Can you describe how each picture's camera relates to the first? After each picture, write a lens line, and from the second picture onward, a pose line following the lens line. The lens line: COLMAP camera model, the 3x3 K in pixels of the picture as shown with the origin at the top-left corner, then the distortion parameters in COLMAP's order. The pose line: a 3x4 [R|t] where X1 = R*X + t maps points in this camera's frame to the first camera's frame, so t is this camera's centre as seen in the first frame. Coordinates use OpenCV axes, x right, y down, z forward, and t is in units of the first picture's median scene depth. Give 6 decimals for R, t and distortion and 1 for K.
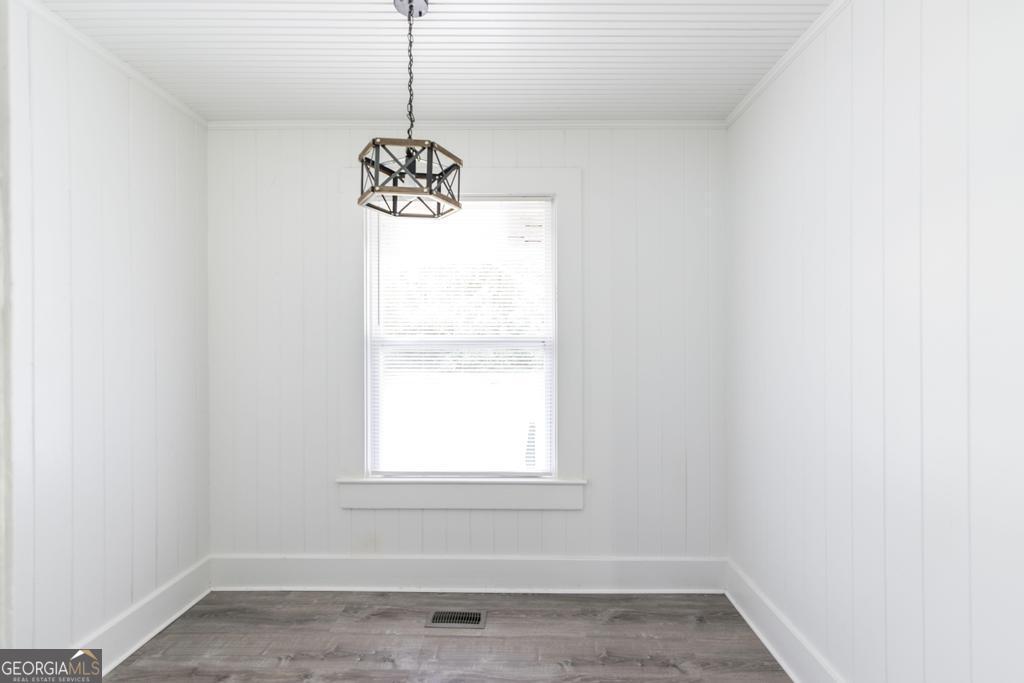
lens RADIAL K [[442.0, 0, 512.0], [0, 442.0, 341.5], [0, 0, 1]] dist [0.000080, 0.000233]
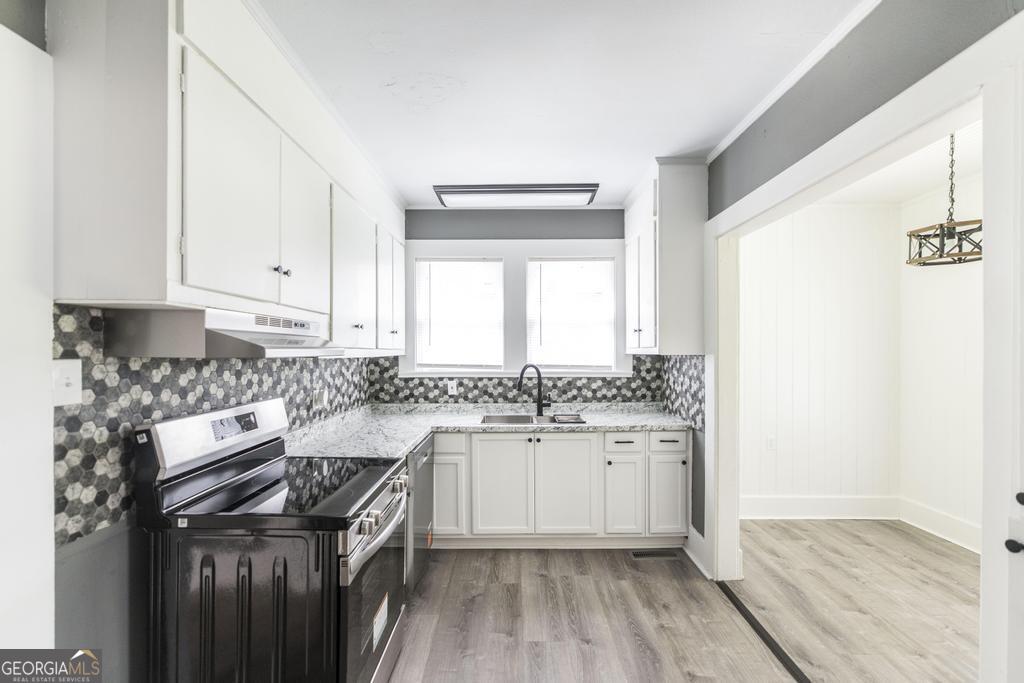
lens RADIAL K [[449.8, 0, 510.4], [0, 449.8, 355.8], [0, 0, 1]] dist [0.000549, 0.000077]
pose [[-0.006981, 0.005975, -0.999958, 0.902960], [0.001896, 0.999980, 0.005962, 0.000011], [0.999974, -0.001855, -0.006992, -0.320589]]
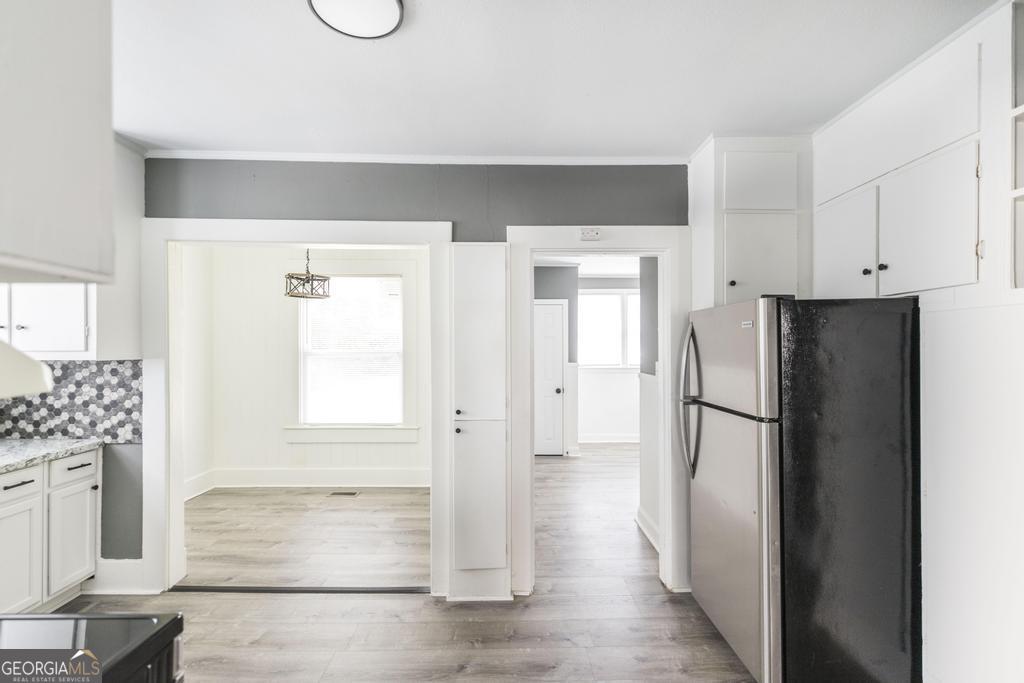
lens RADIAL K [[459.9, 0, 516.0], [0, 459.9, 342.4], [0, 0, 1]] dist [0.000052, 0.000144]
pose [[0.999726, -0.001797, 0.023355, 0.575757], [0.002001, 0.999960, -0.008720, -0.026431], [-0.023339, 0.008764, 0.999689, -1.030876]]
